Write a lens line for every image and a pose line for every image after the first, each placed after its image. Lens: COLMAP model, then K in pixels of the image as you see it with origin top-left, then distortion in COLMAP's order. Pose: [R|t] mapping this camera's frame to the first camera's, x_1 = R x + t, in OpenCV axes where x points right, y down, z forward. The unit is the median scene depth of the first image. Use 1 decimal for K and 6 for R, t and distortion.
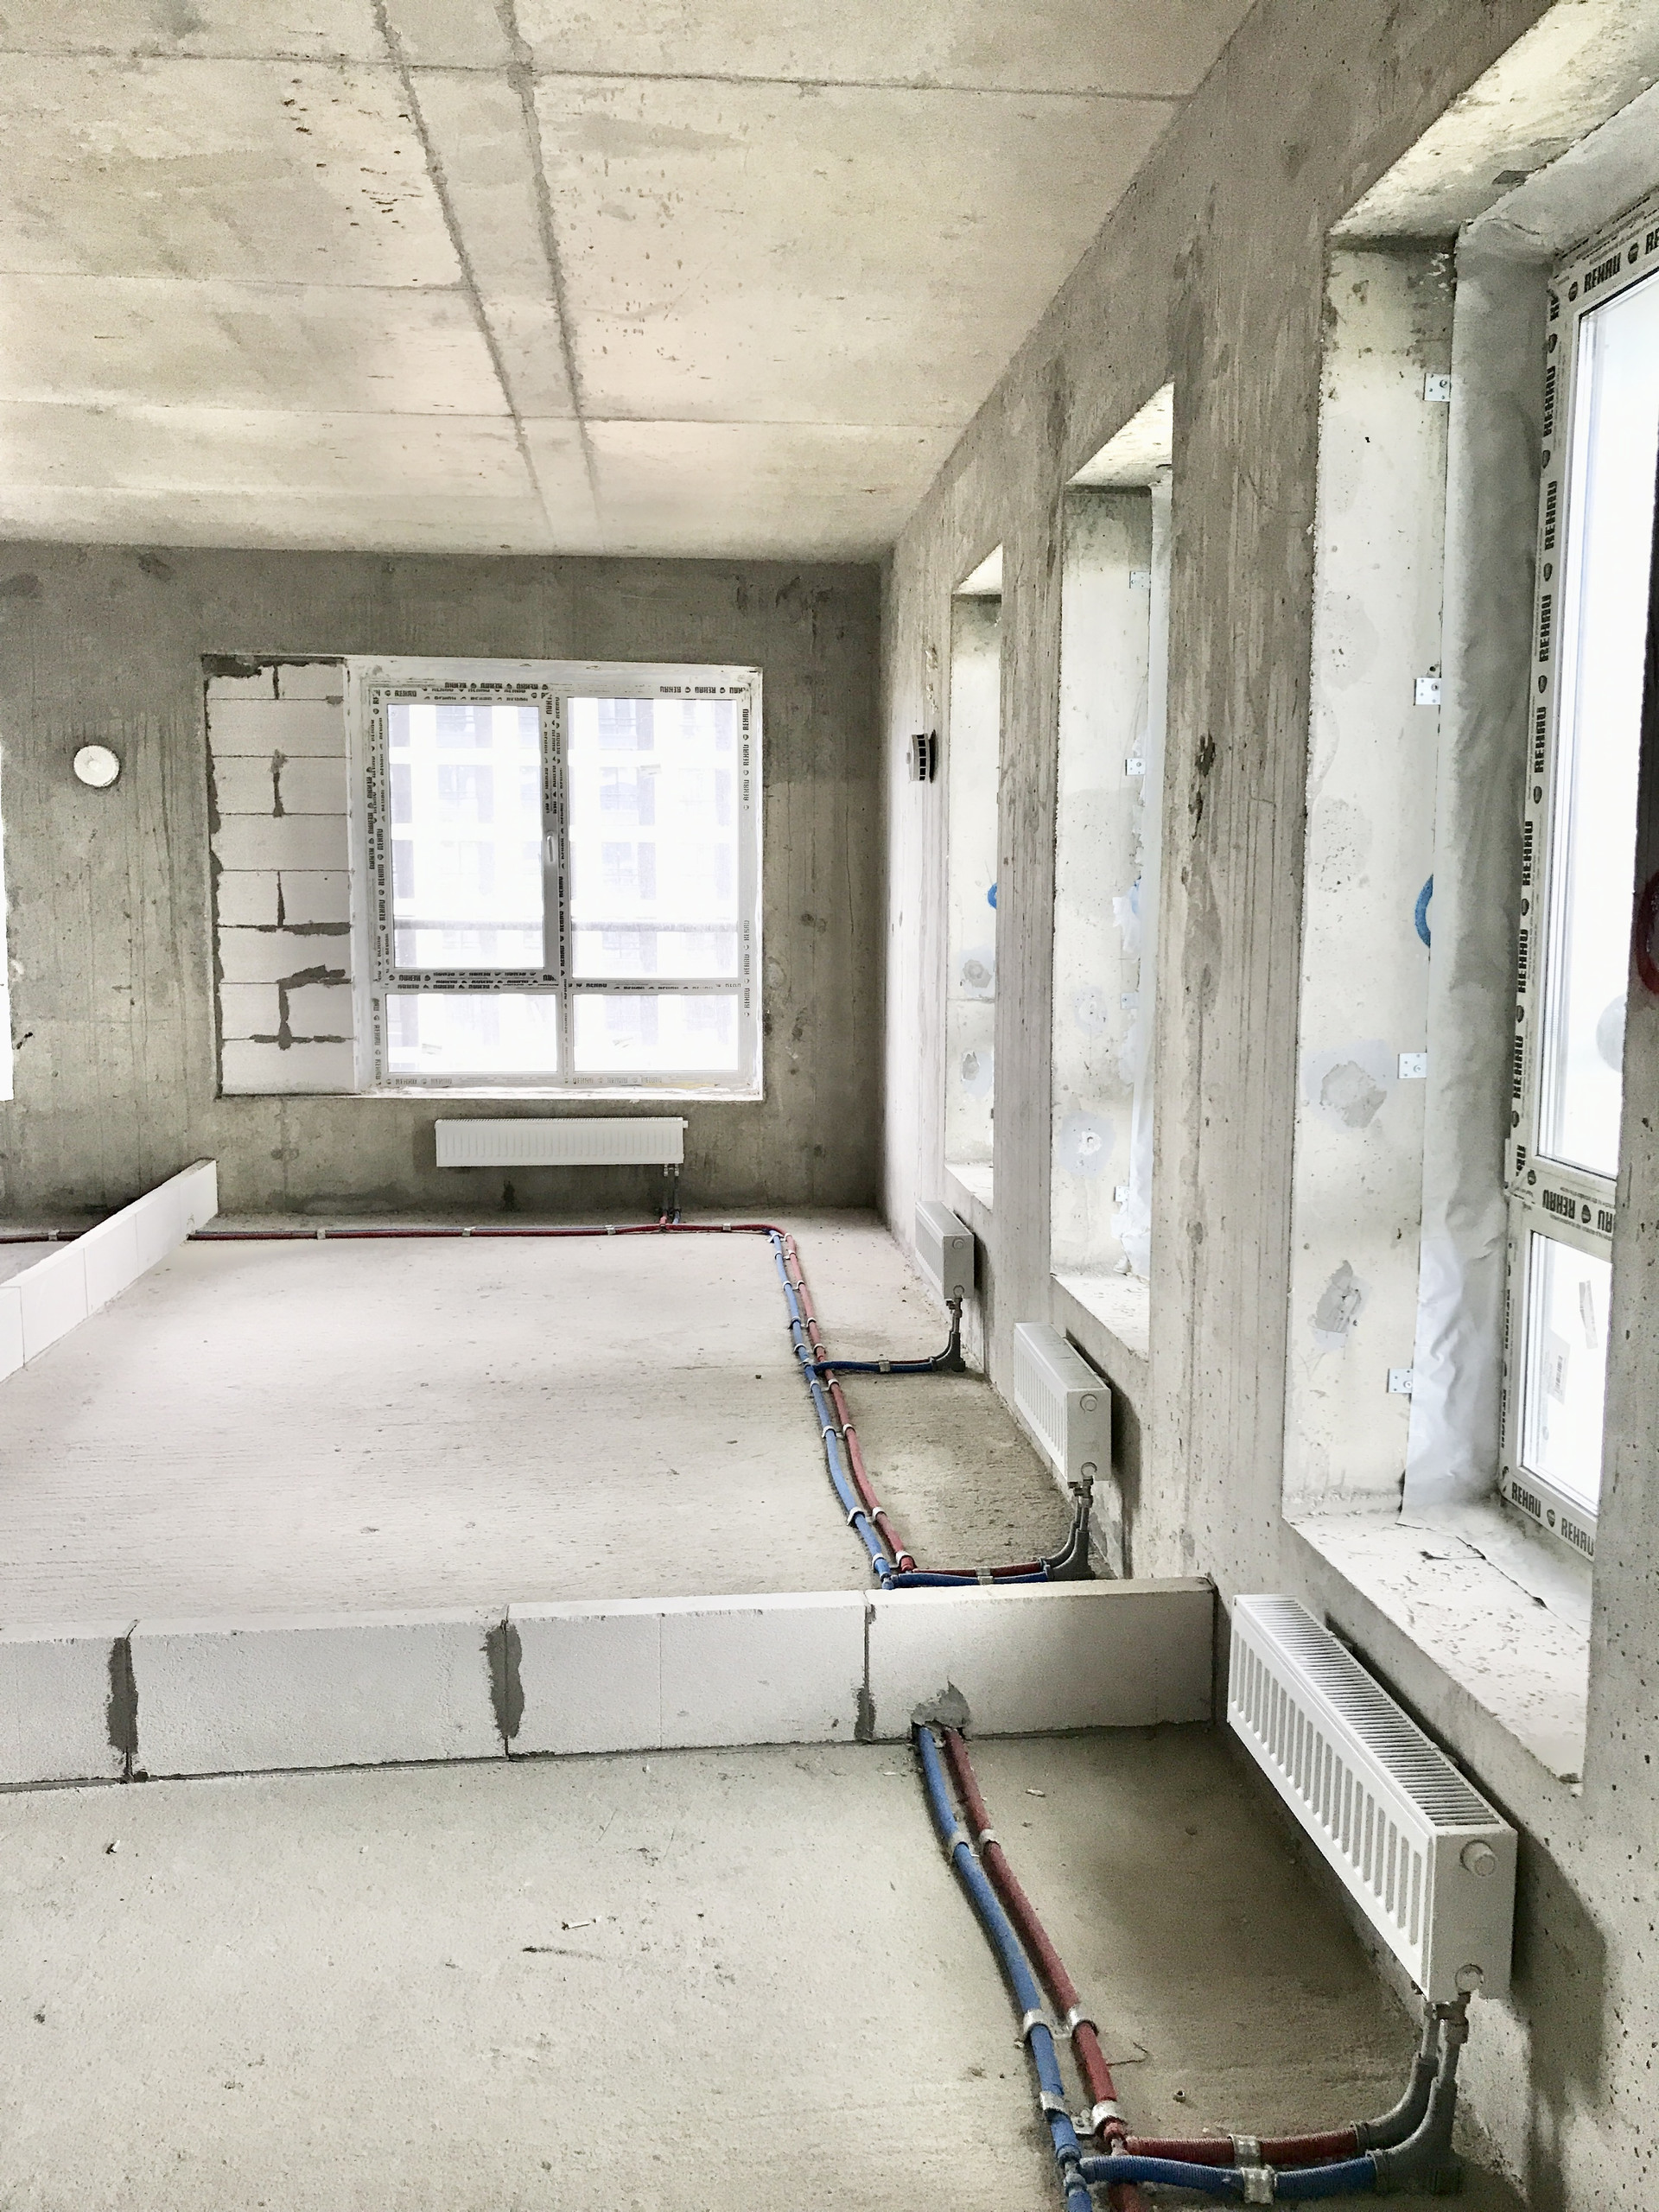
lens RADIAL K [[1762.4, 0, 829.9], [0, 1762.4, 1155.9], [0, 0, 1]] dist [0.012899, -0.018152]
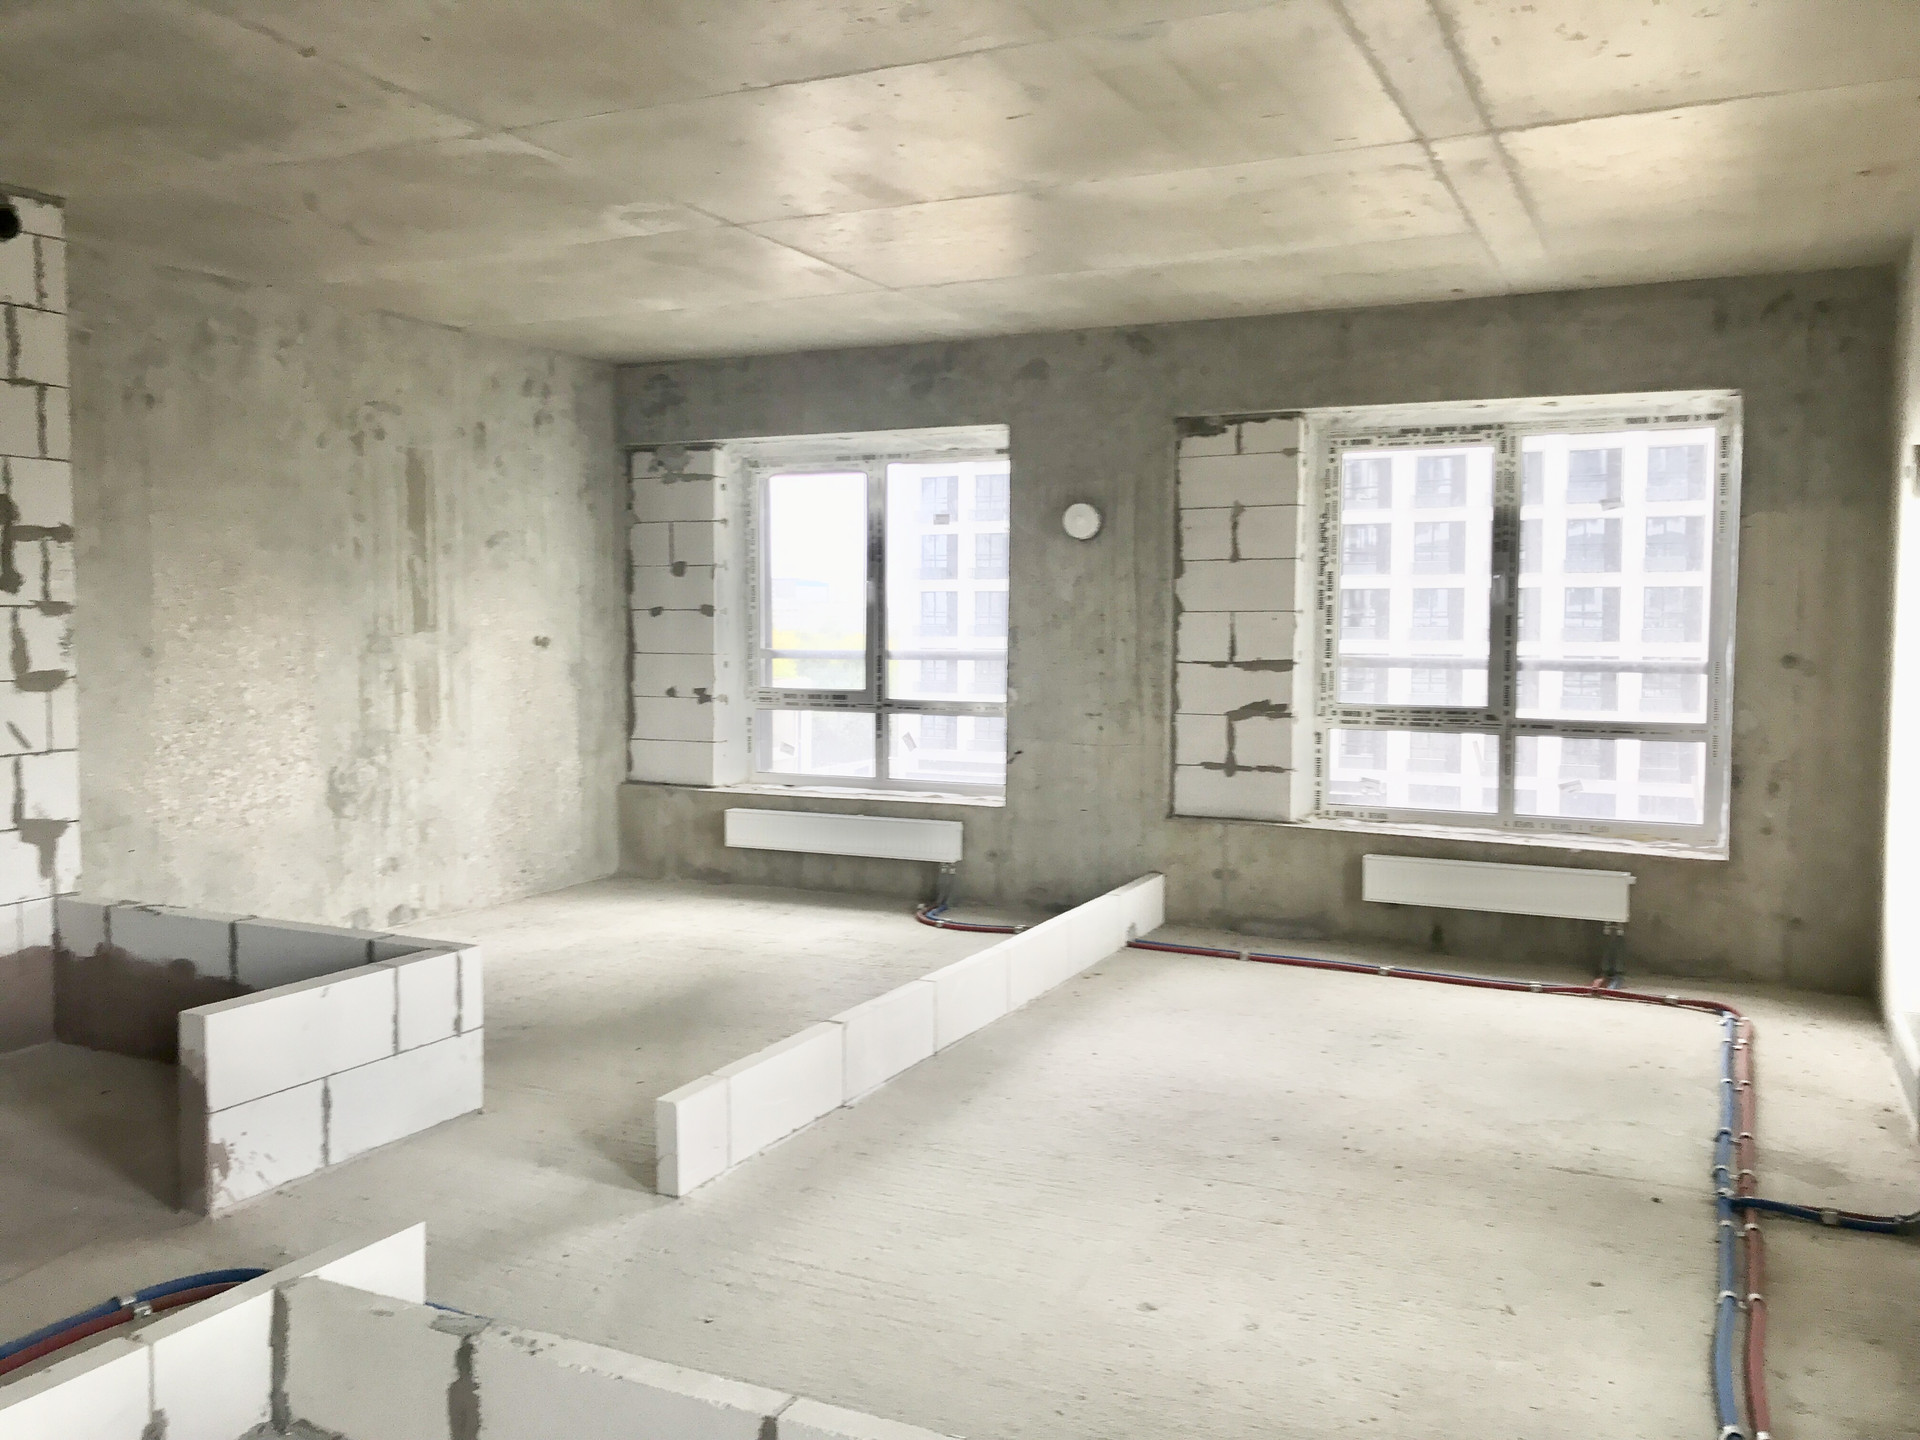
lens RADIAL K [[1529.7, 0, 960.0], [0, 1529.7, 720.0], [0, 0, 1]] dist [0.012899, -0.018152]
pose [[0.850903, 0.033219, -0.524272, 0.037781], [-0.081491, 0.994265, -0.069261, -0.017514], [0.518964, 0.101658, 0.848730, 0.129398]]
